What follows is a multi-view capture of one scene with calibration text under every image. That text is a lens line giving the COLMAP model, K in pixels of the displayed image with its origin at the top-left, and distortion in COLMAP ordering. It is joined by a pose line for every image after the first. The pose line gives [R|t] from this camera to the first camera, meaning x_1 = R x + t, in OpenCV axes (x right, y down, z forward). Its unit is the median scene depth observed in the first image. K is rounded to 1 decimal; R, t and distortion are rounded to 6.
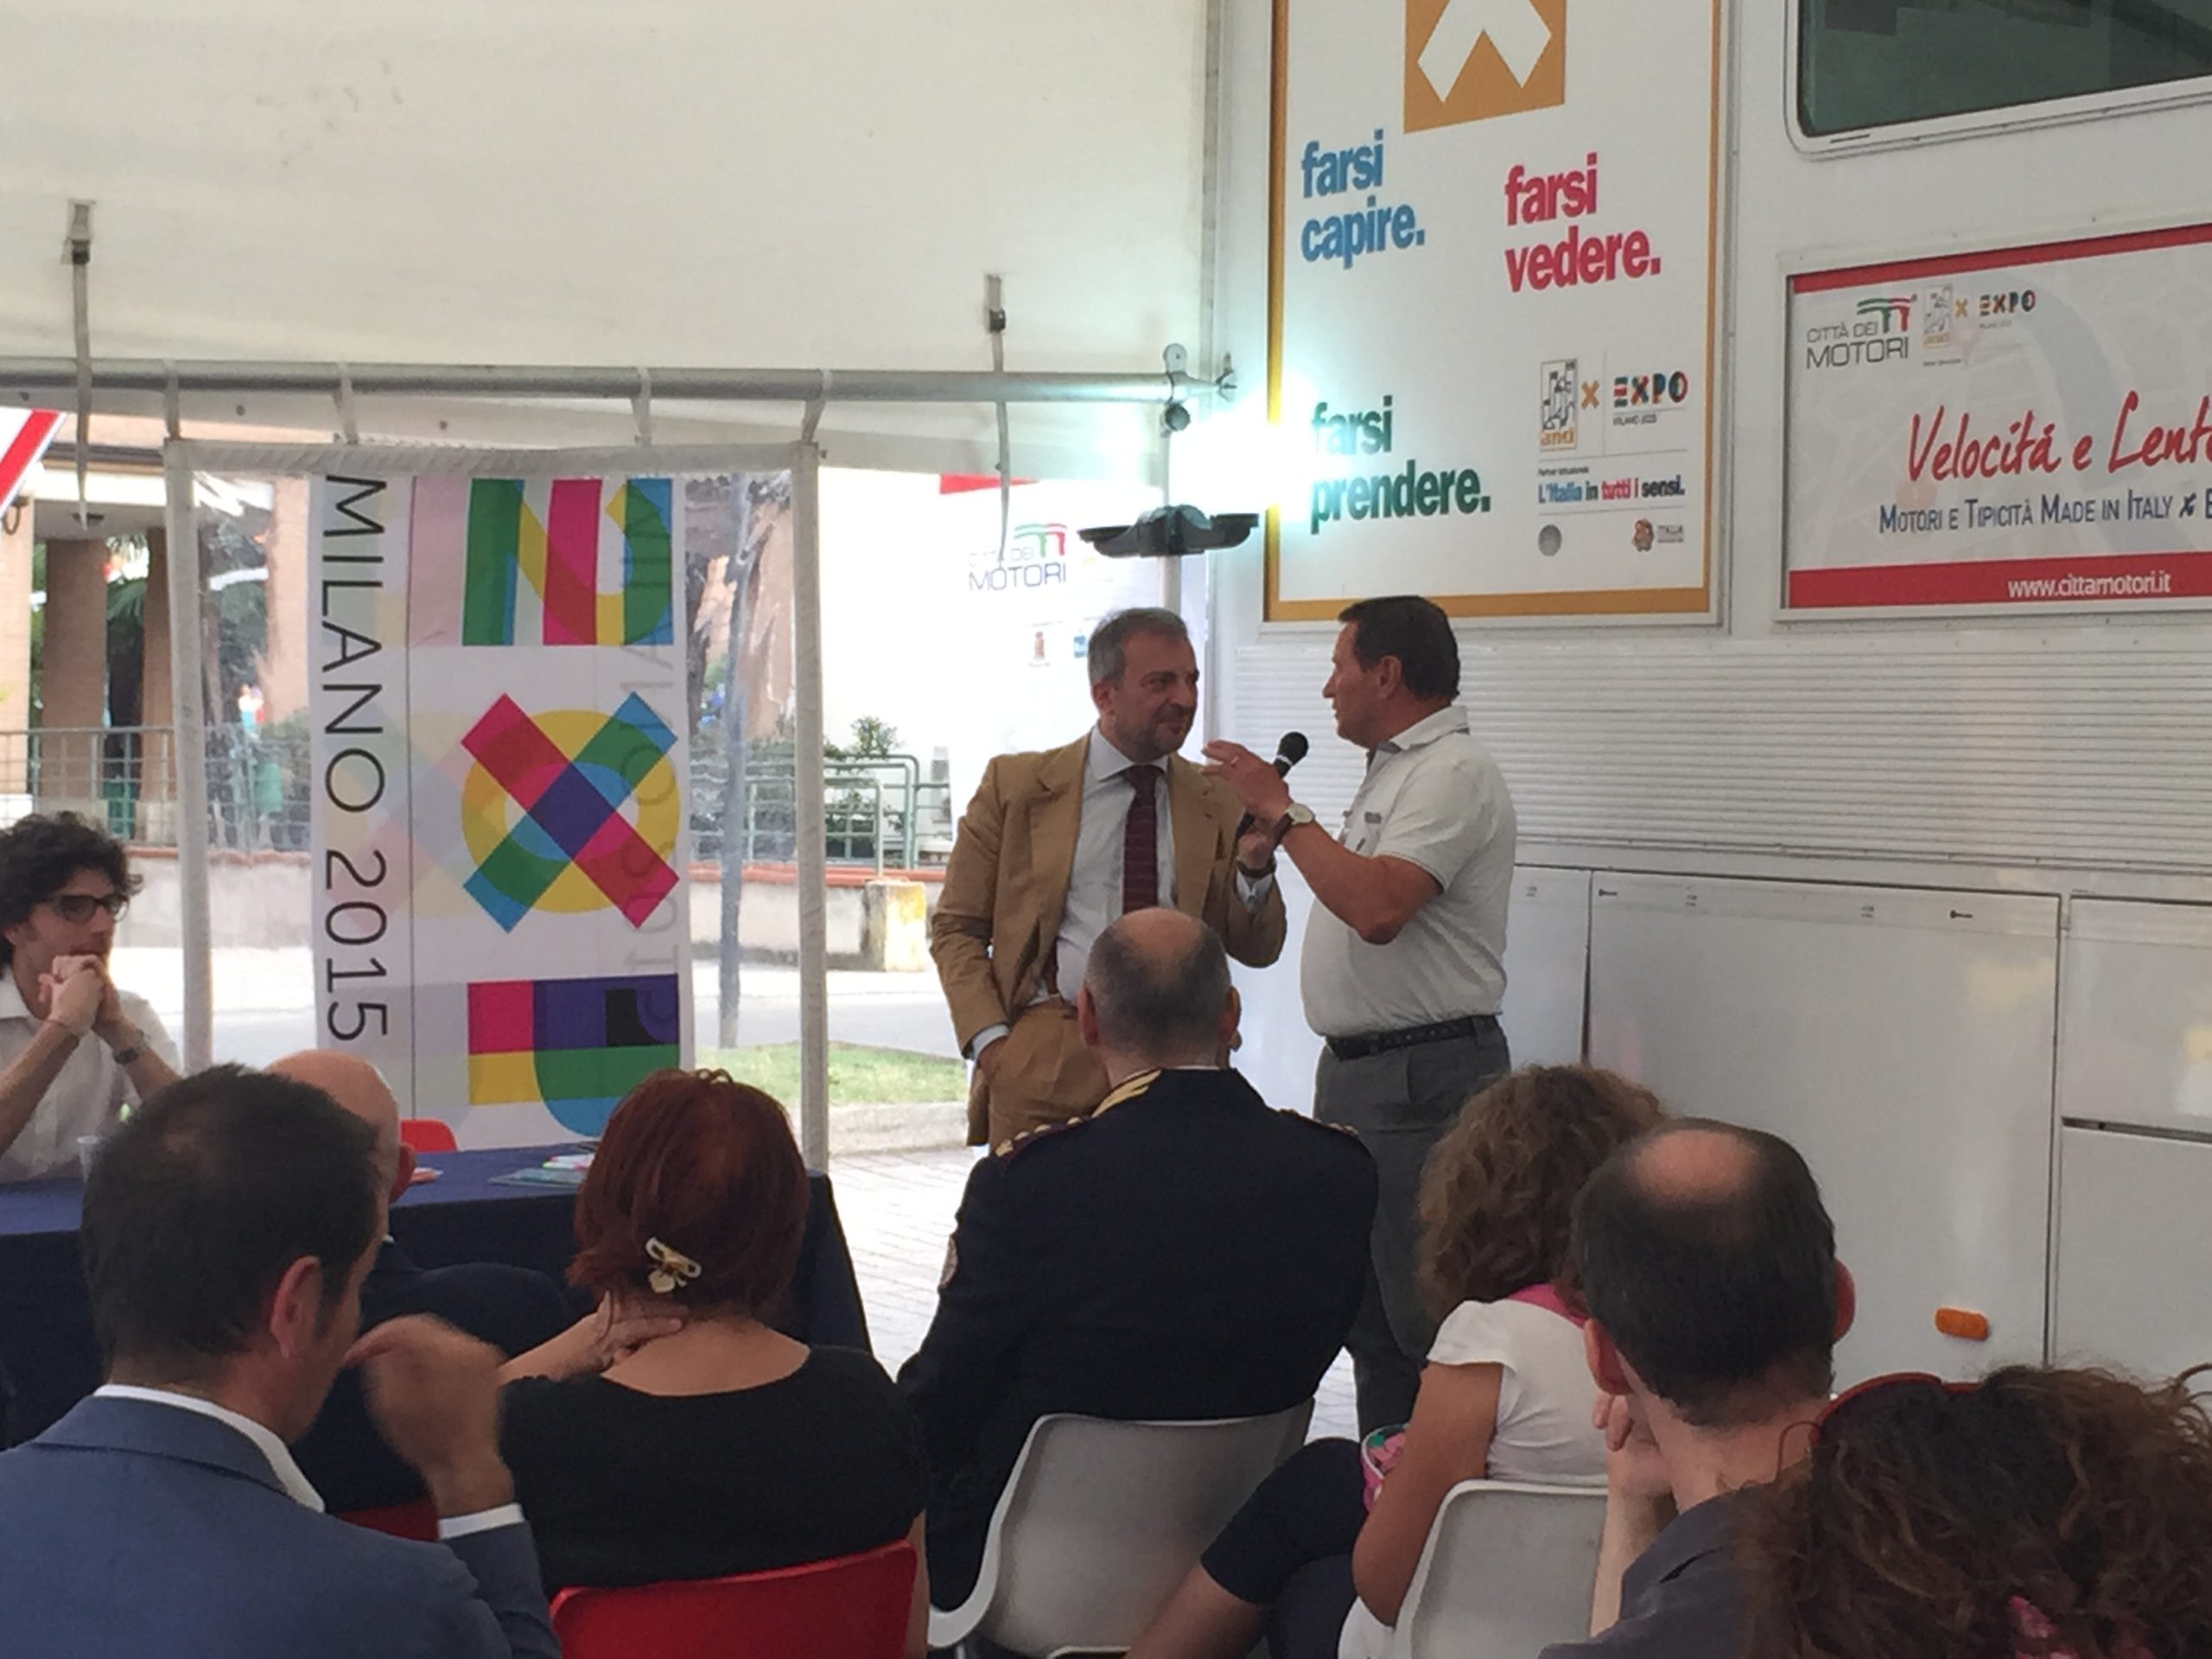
lens RADIAL K [[4637.1, 0, 1106.0], [0, 4637.1, 829.5], [0, 0, 1]] dist [0.514376, 0.081308]
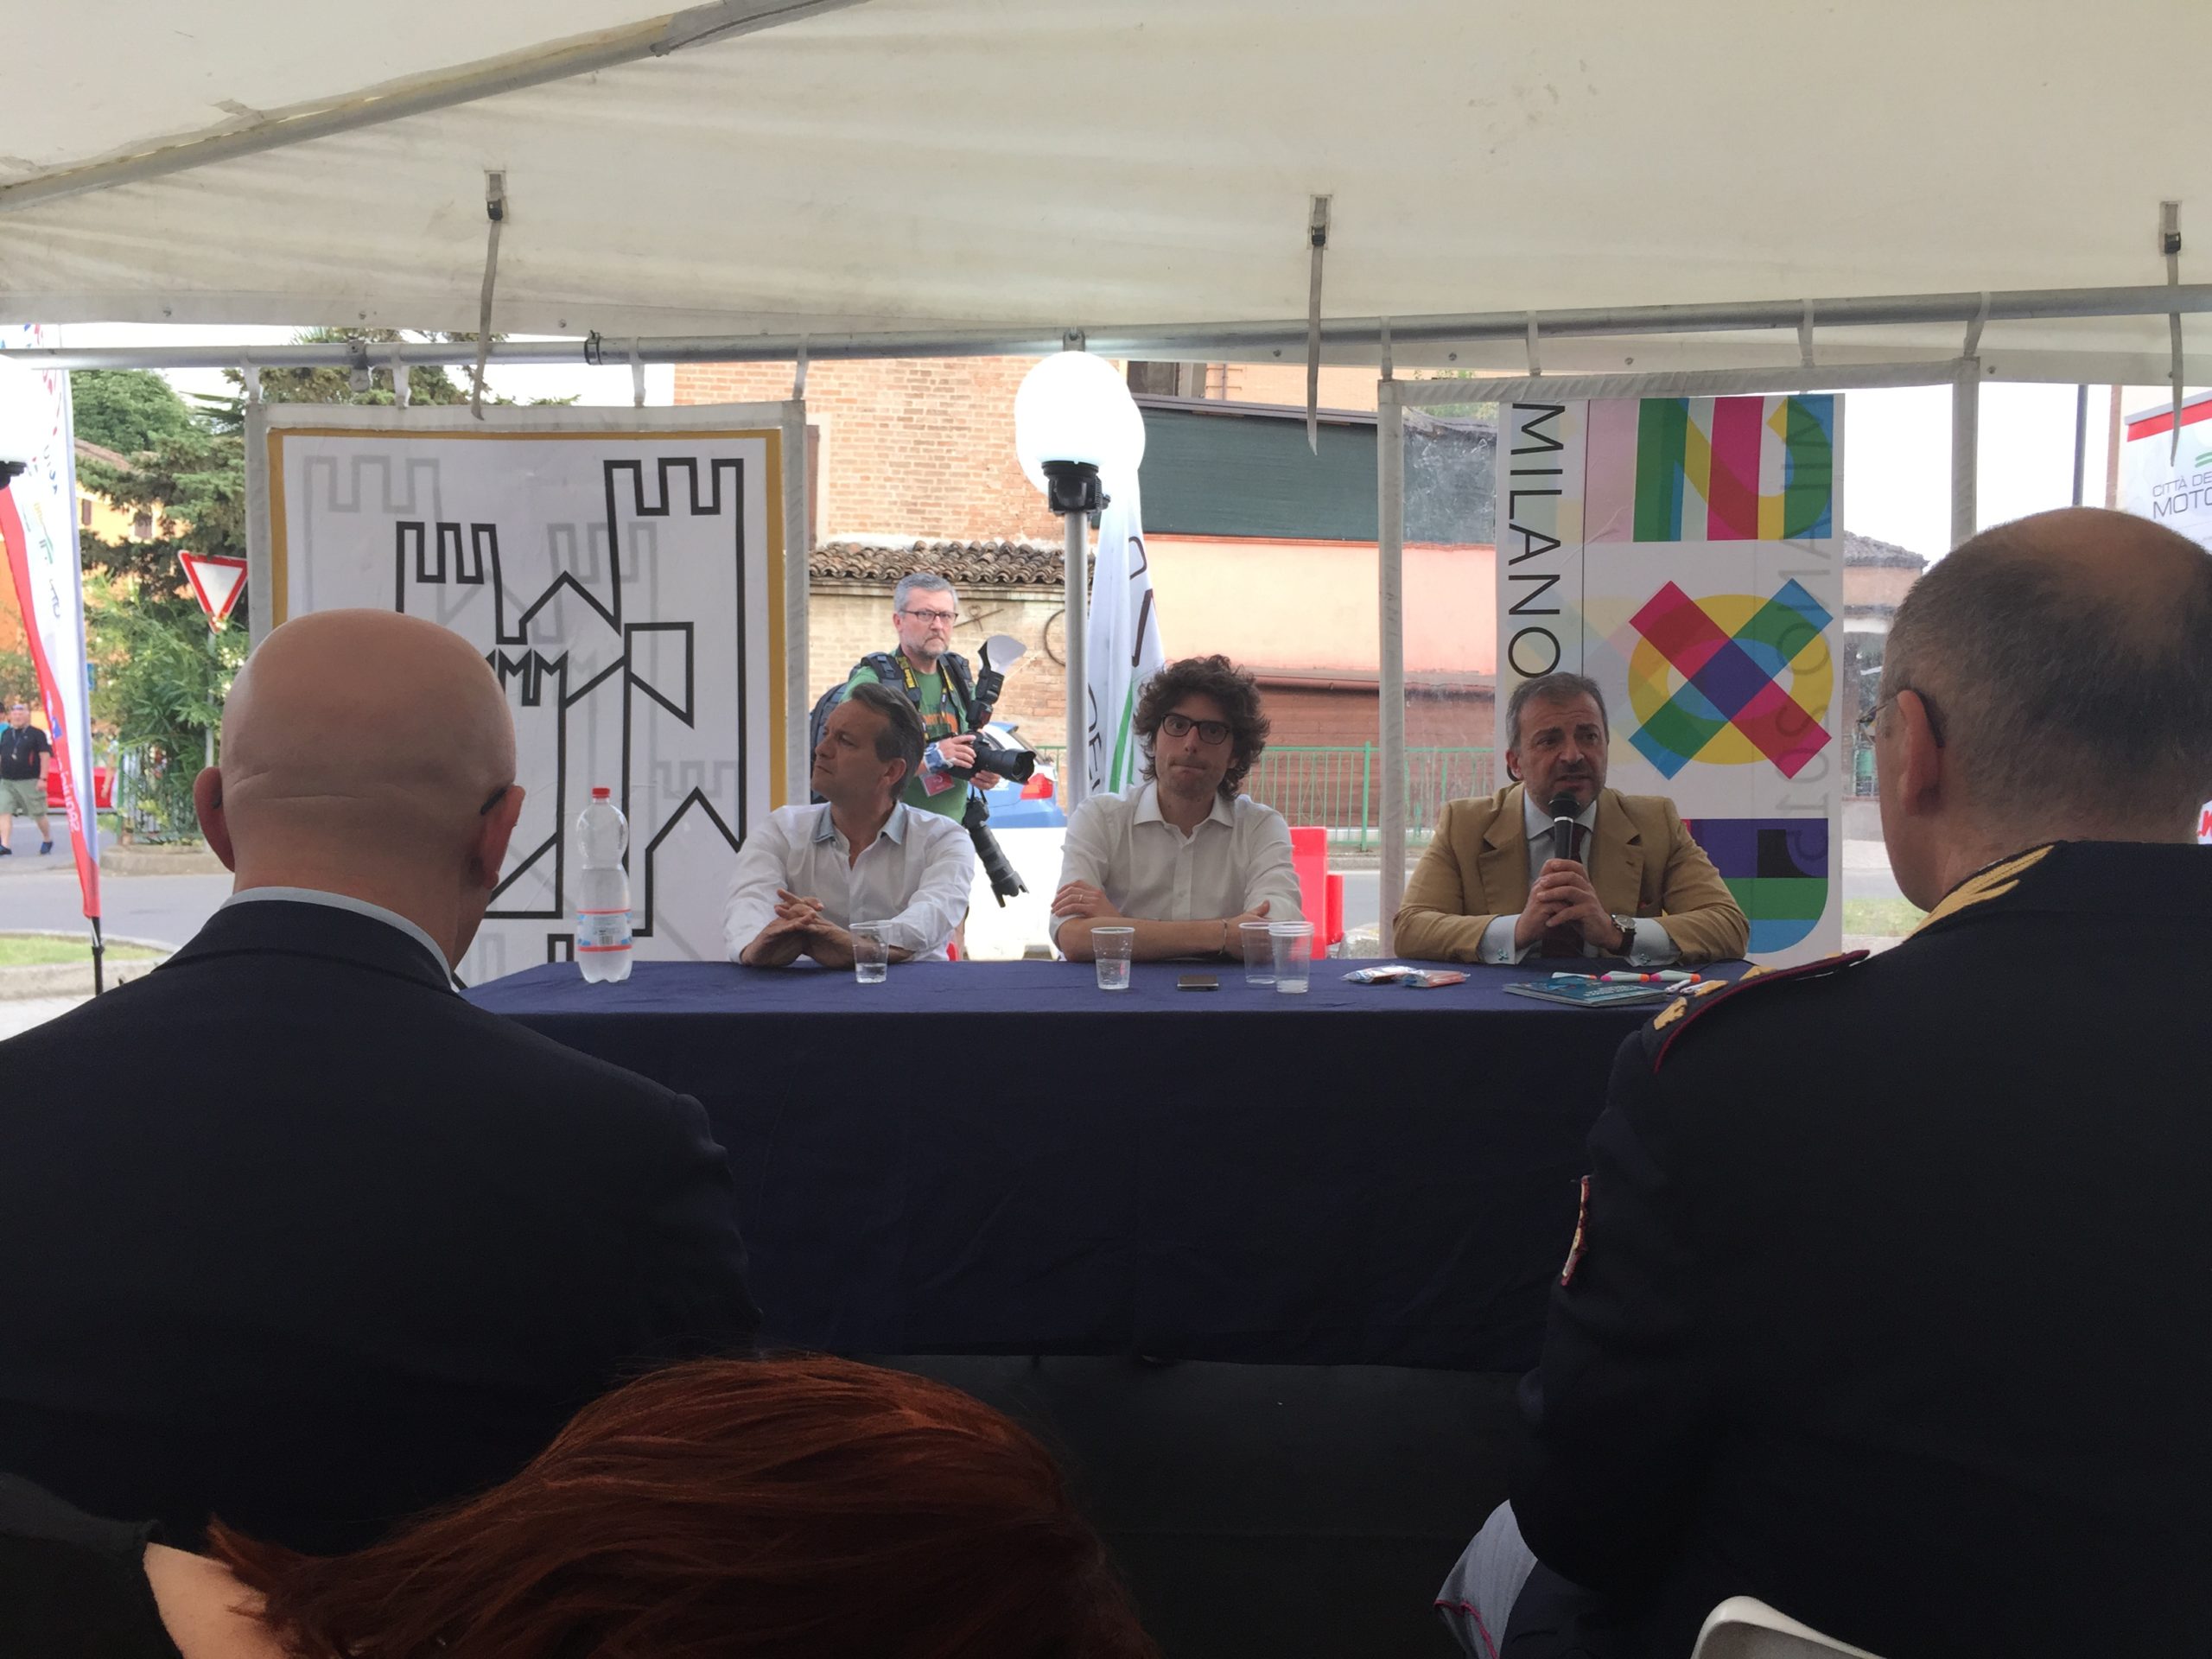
lens RADIAL K [[1880.8, 0, 1099.9], [0, 1880.8, 819.4], [0, 0, 1]] dist [0.083666, -0.109807]
pose [[0.834840, 0.030677, -0.549638, 0.019245], [-0.011676, 0.999208, 0.038036, 0.015480], [0.550369, -0.025336, 0.834537, 0.508041]]
